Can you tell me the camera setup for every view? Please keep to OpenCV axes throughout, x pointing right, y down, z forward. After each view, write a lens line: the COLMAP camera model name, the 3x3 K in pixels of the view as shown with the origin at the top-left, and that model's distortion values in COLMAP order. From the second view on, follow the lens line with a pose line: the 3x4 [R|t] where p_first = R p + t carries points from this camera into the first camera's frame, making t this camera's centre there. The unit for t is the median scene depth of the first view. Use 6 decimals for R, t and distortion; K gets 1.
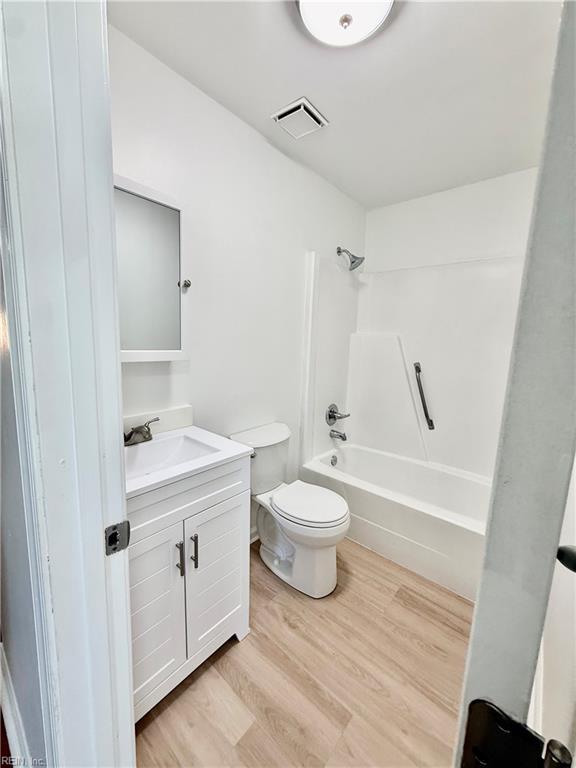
lens RADIAL K [[308.6, 0, 288.4], [0, 308.6, 383.2], [0, 0, 1]] dist [0.002947, -0.000608]
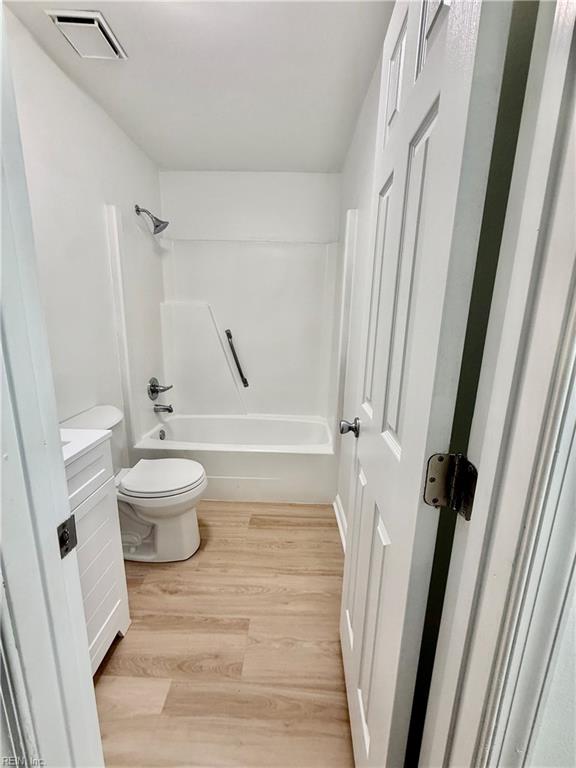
lens RADIAL K [[308.6, 0, 288.5], [0, 308.6, 383.4], [0, 0, 1]] dist [0.002947, -0.000608]
pose [[0.769249, -0.152542, 0.620473, -0.200487], [0.098150, 0.987769, 0.121157, 0.016604], [-0.631366, -0.032300, 0.774812, -0.007244]]
